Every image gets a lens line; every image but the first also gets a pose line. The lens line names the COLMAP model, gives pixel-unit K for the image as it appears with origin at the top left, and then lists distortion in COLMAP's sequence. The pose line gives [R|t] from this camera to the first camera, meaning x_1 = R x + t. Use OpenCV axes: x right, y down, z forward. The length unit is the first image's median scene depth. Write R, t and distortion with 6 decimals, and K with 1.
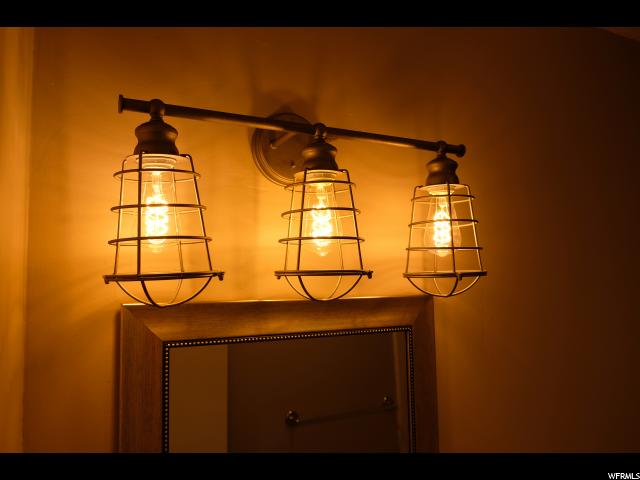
lens RADIAL K [[499.4, 0, 322.3], [0, 499.4, 238.0], [0, 0, 1]] dist [-0.008989, -0.005215]
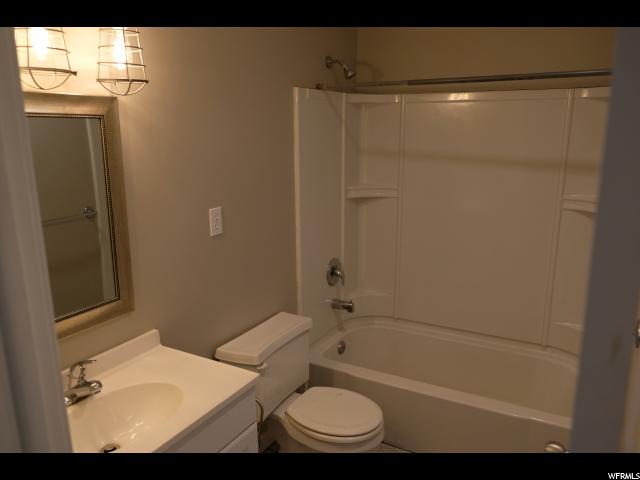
lens RADIAL K [[499.4, 0, 322.3], [0, 499.4, 238.0], [0, 0, 1]] dist [-0.008989, -0.005215]
pose [[0.836228, -0.099372, 0.539303, -0.142237], [-0.057589, 0.962093, 0.266572, 0.093077], [-0.545349, -0.253973, 0.798807, -0.794798]]
